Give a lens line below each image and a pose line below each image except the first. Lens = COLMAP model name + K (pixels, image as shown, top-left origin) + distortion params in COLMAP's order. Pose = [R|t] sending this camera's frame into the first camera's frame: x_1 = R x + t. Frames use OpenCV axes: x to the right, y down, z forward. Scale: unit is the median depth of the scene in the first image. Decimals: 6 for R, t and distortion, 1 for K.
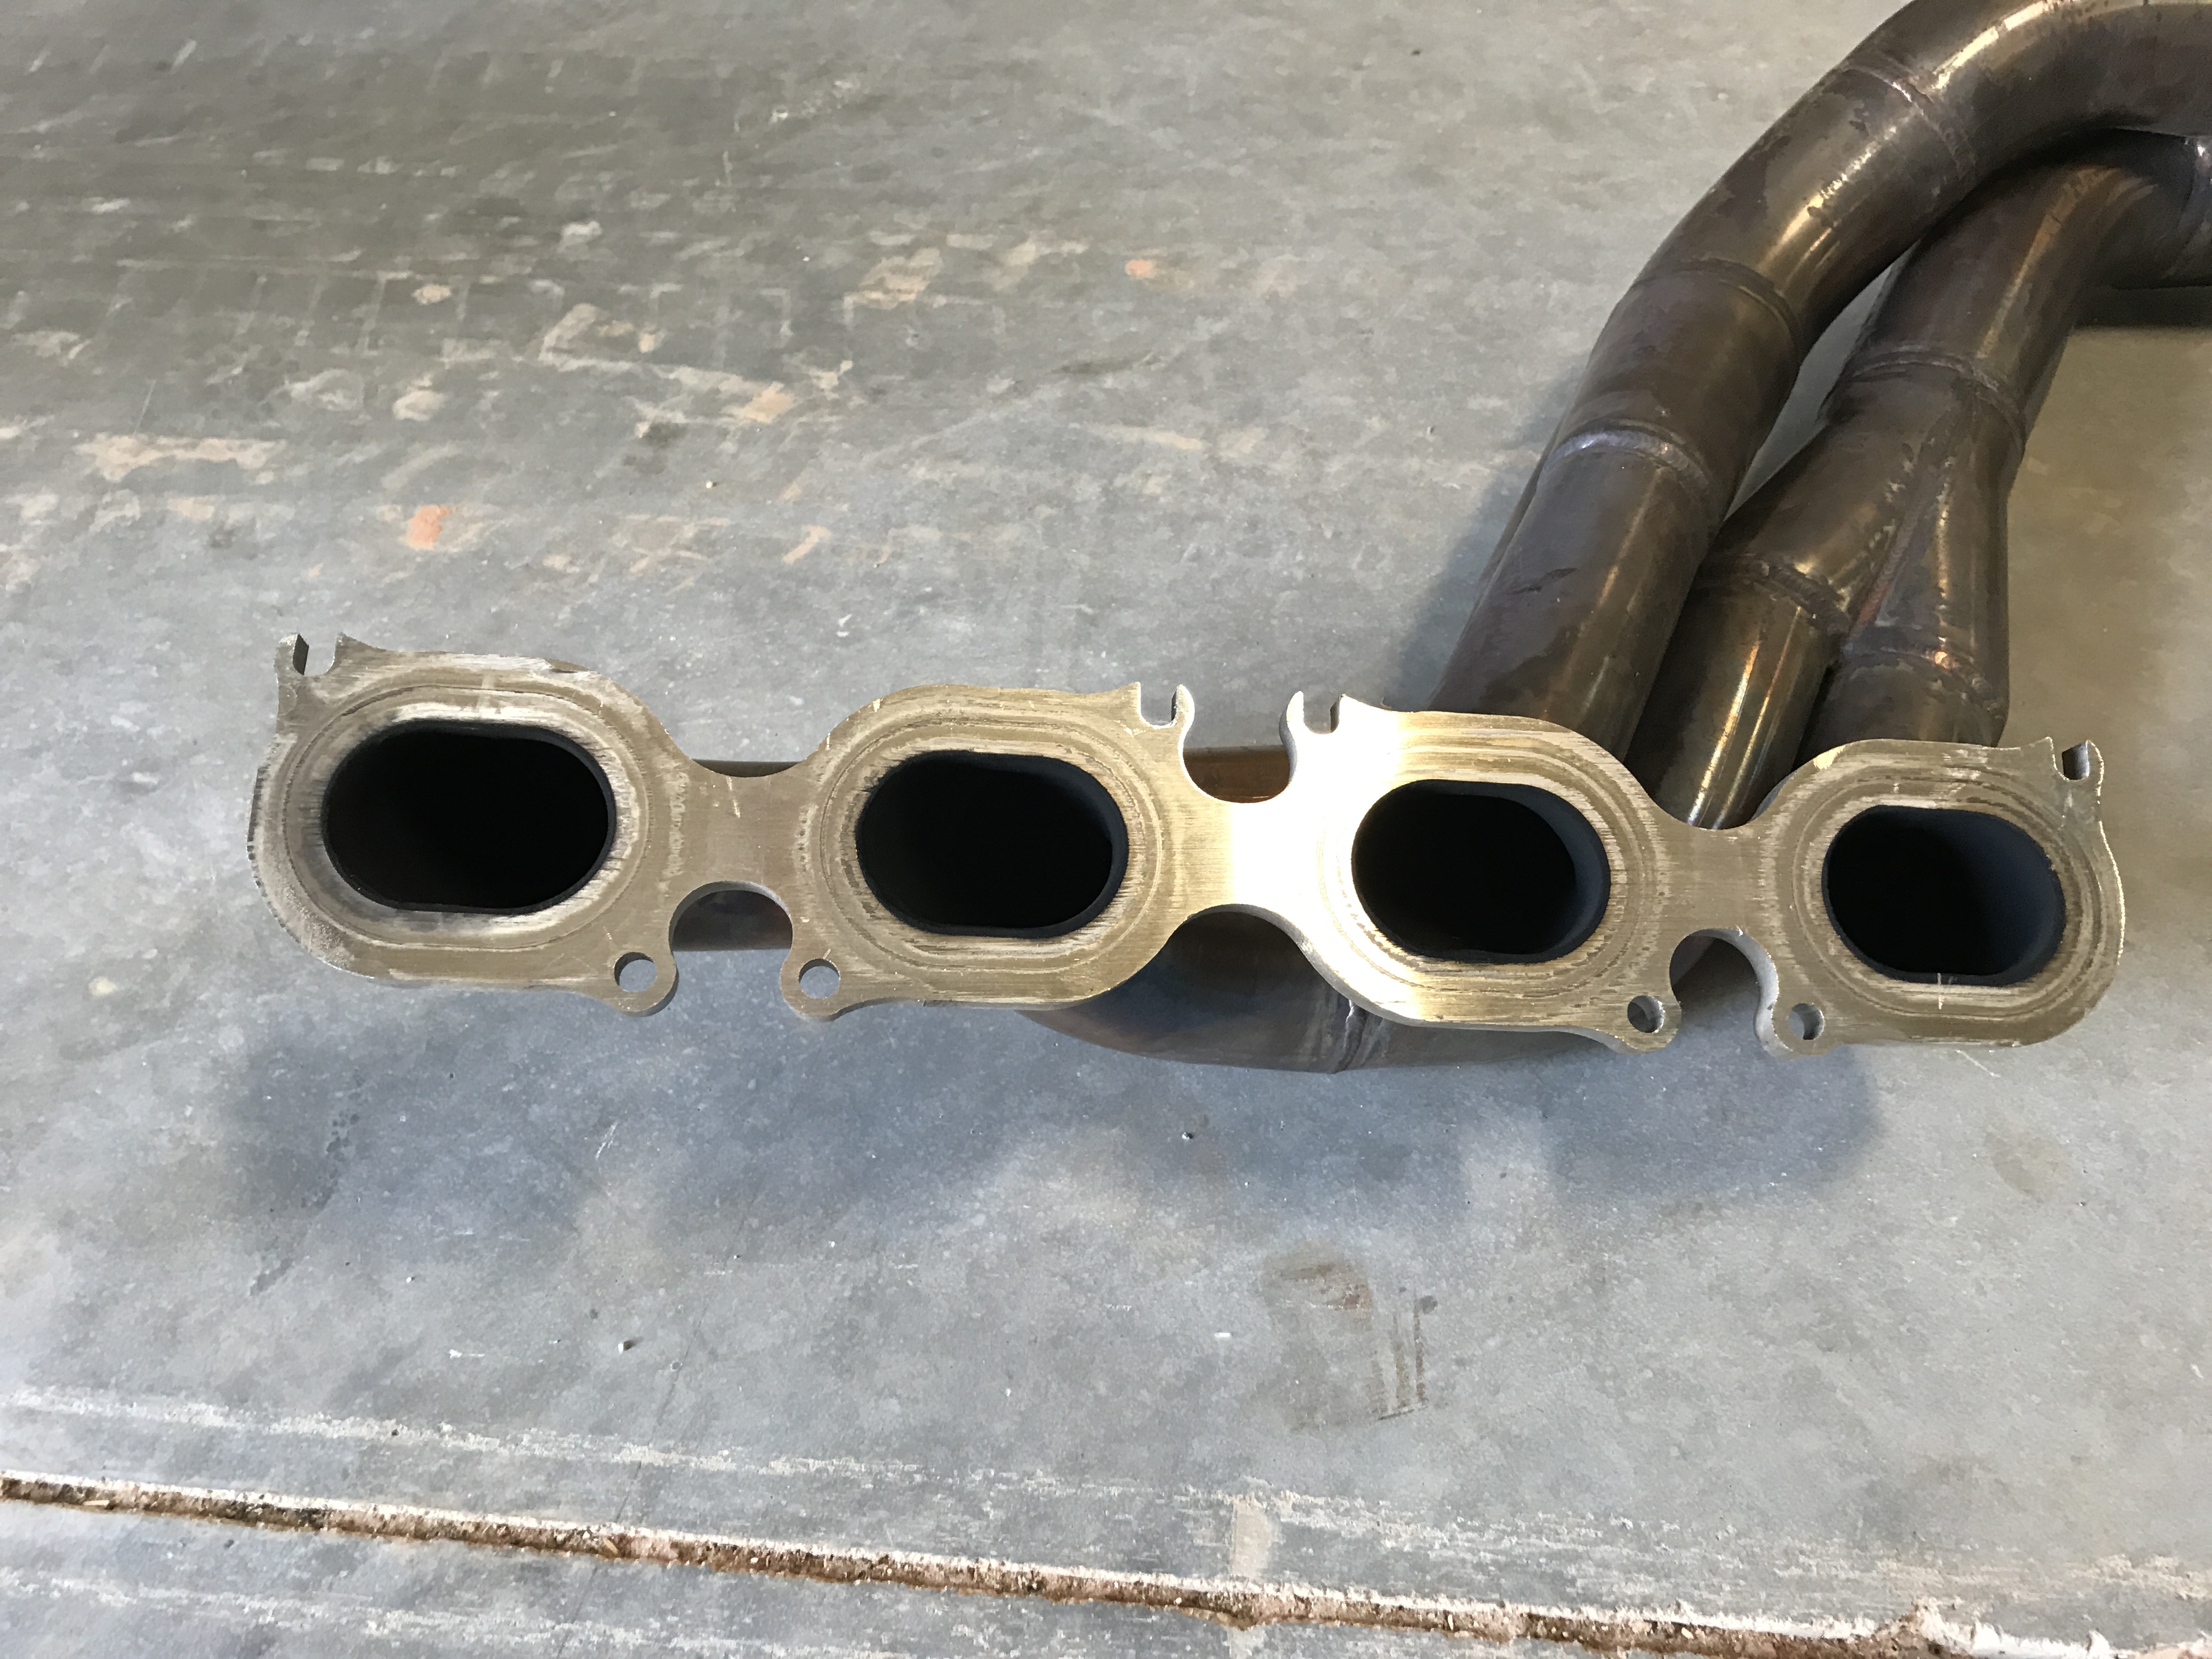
lens RADIAL K [[1795.2, 0, 1104.1], [0, 1795.2, 827.5], [0, 0, 1]] dist [0.027295, -0.021136]
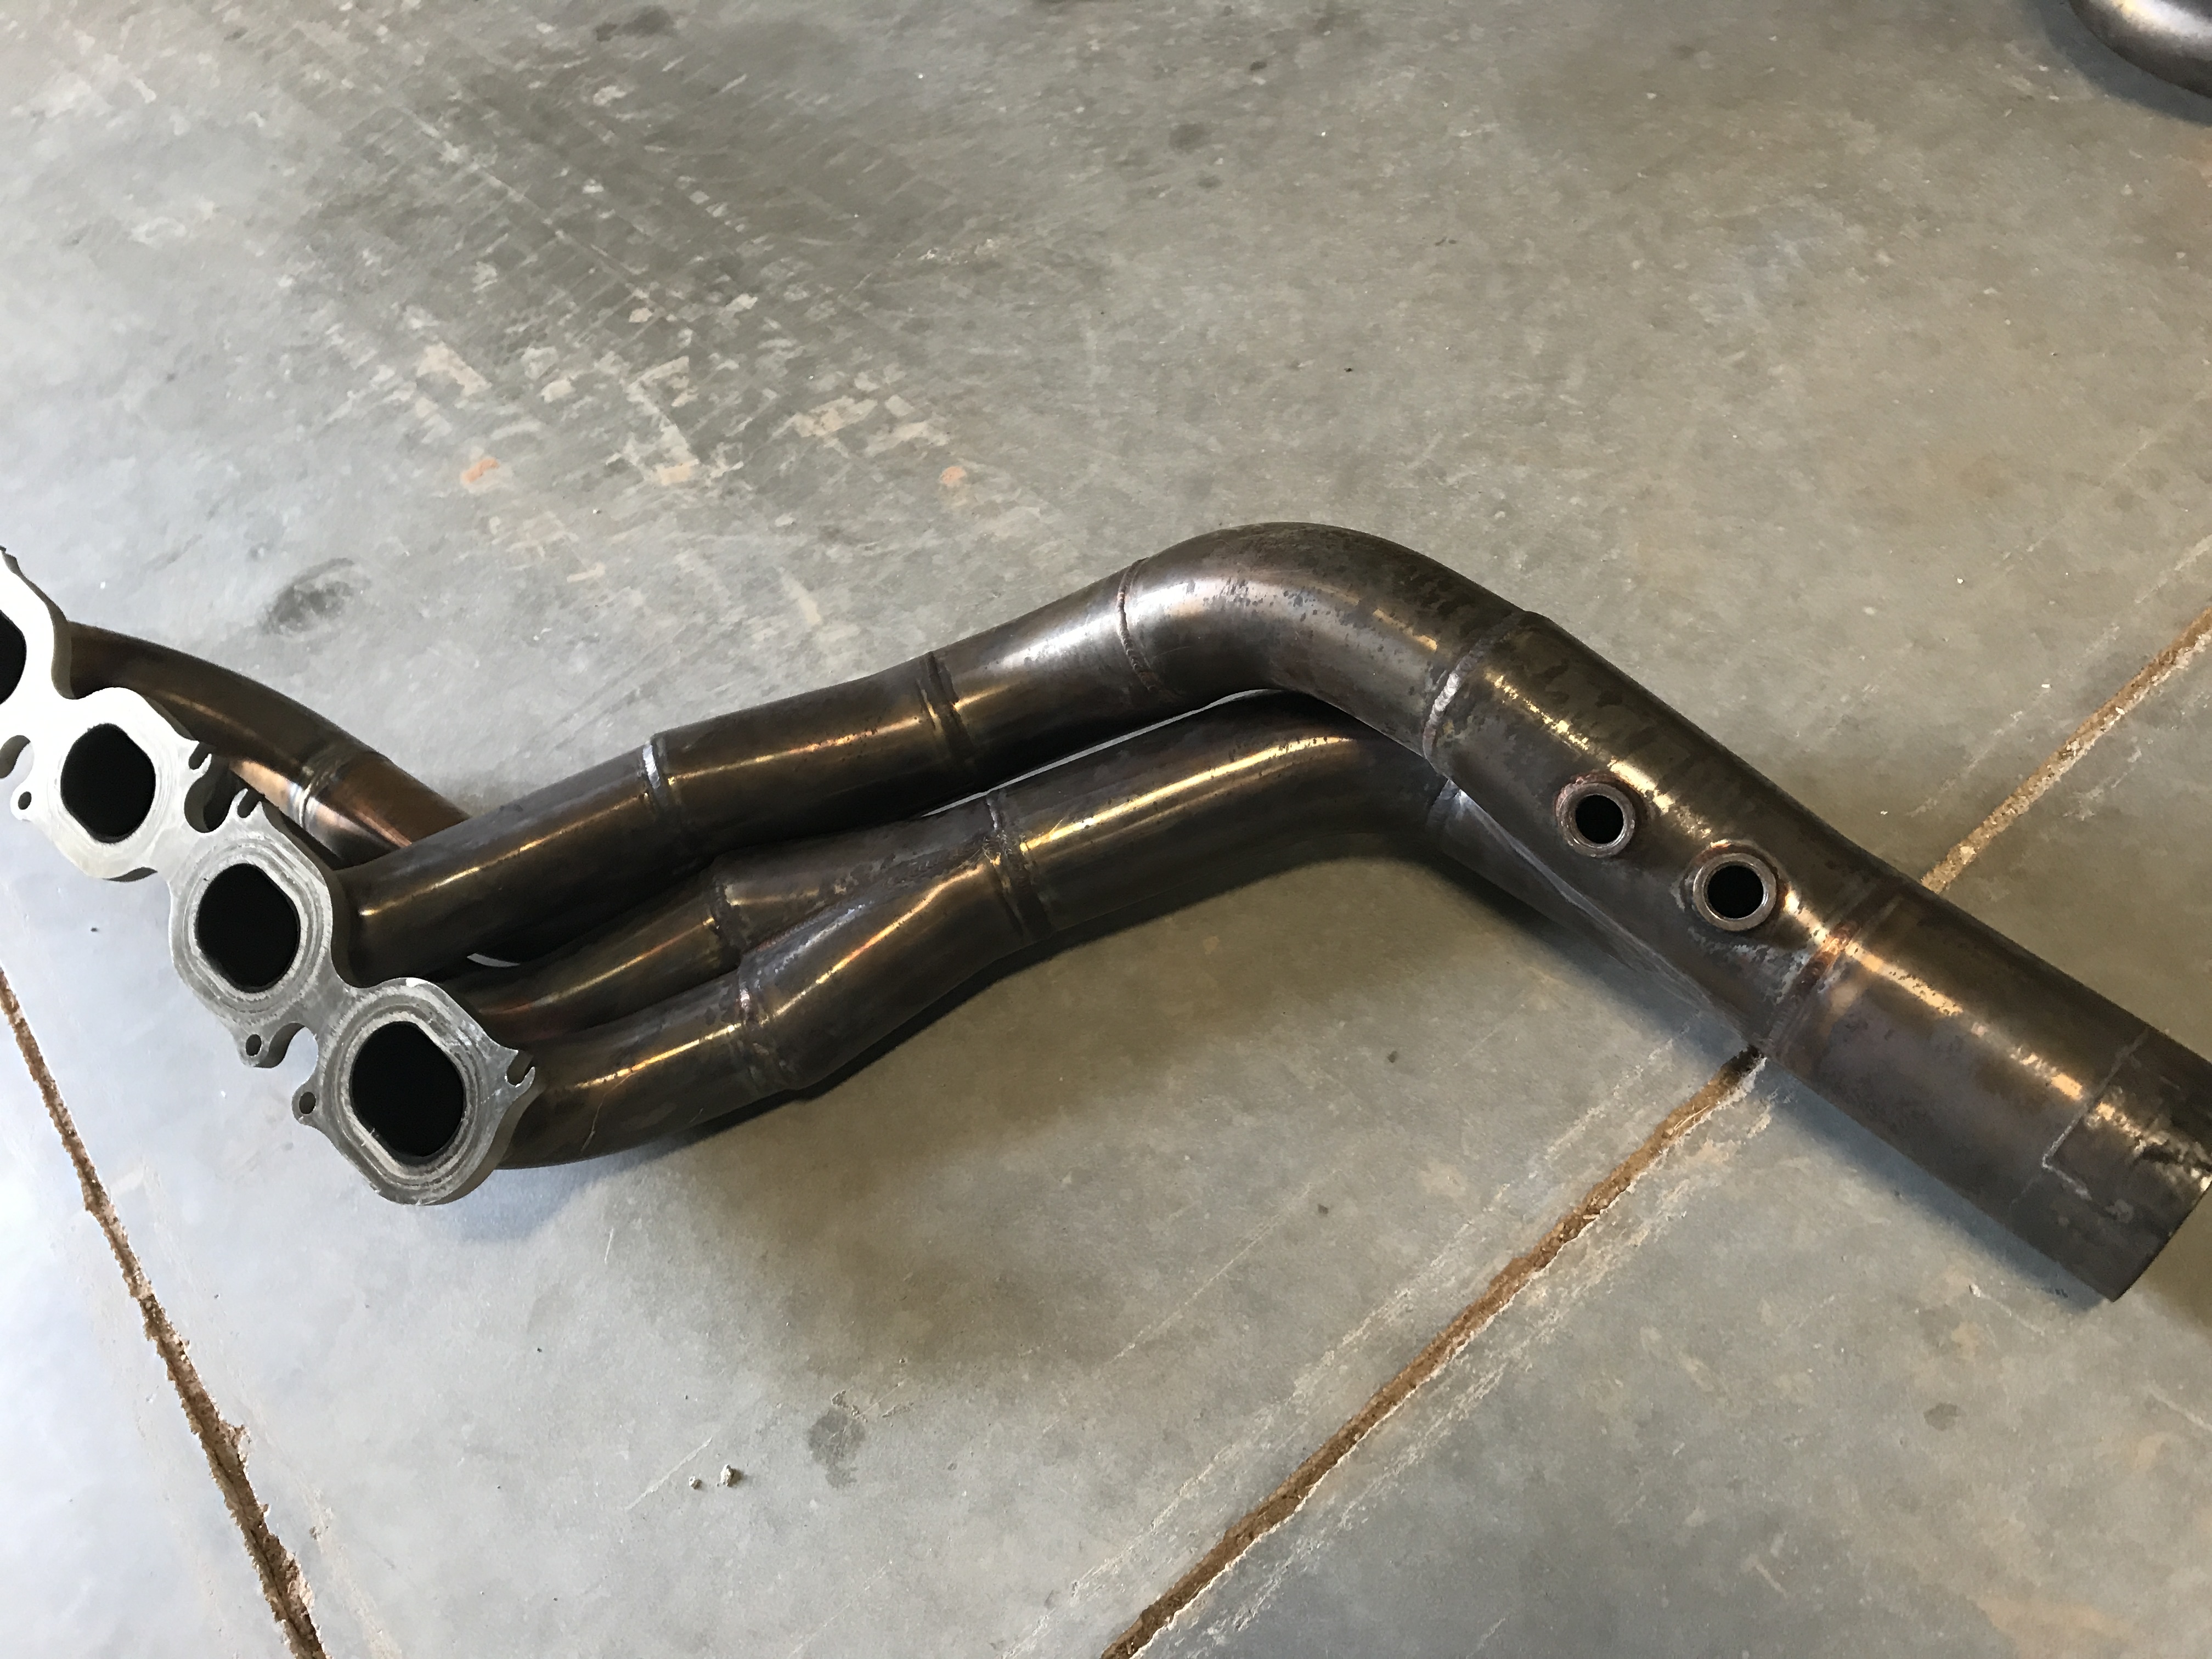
lens RADIAL K [[1795.2, 0, 1101.8], [0, 1795.2, 833.3], [0, 0, 1]] dist [0.027295, -0.021136]
pose [[0.689521, 0.478011, -0.544120, 1.031878], [-0.409266, 0.876982, 0.251801, -0.510229], [0.597547, 0.049067, 0.800331, 0.054312]]
